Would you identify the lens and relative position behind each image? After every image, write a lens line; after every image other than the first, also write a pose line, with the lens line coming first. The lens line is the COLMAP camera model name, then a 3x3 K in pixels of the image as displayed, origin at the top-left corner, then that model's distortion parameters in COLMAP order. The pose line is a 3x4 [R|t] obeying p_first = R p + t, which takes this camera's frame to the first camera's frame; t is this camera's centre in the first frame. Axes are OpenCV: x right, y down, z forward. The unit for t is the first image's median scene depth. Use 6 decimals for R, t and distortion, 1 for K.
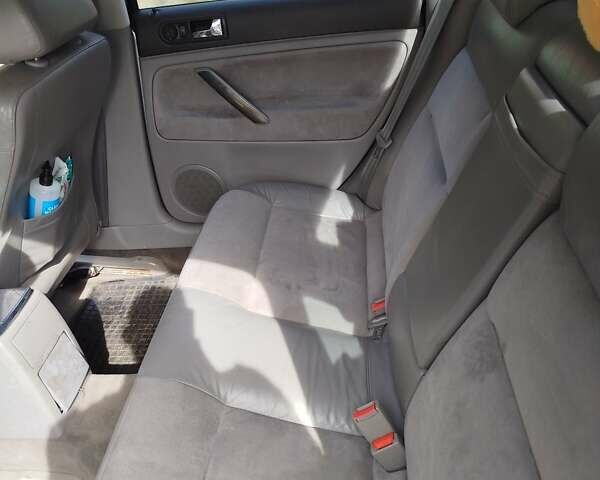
lens RADIAL K [[573.6, 0, 300.0], [0, 573.6, 240.0], [0, 0, 1]] dist [0.002795, 0.007022]
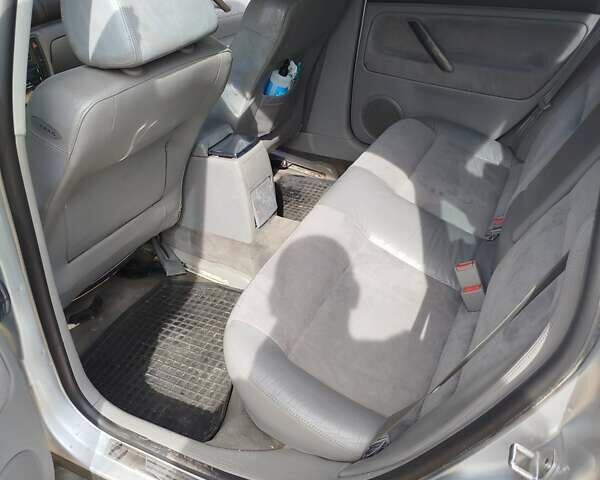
lens RADIAL K [[573.6, 0, 300.0], [0, 573.6, 240.0], [0, 0, 1]] dist [0.002795, 0.007022]
pose [[0.930578, 0.268528, -0.248832, 0.044703], [-0.263686, 0.963138, 0.053245, 0.168954], [0.253957, 0.016065, 0.967082, -0.278157]]
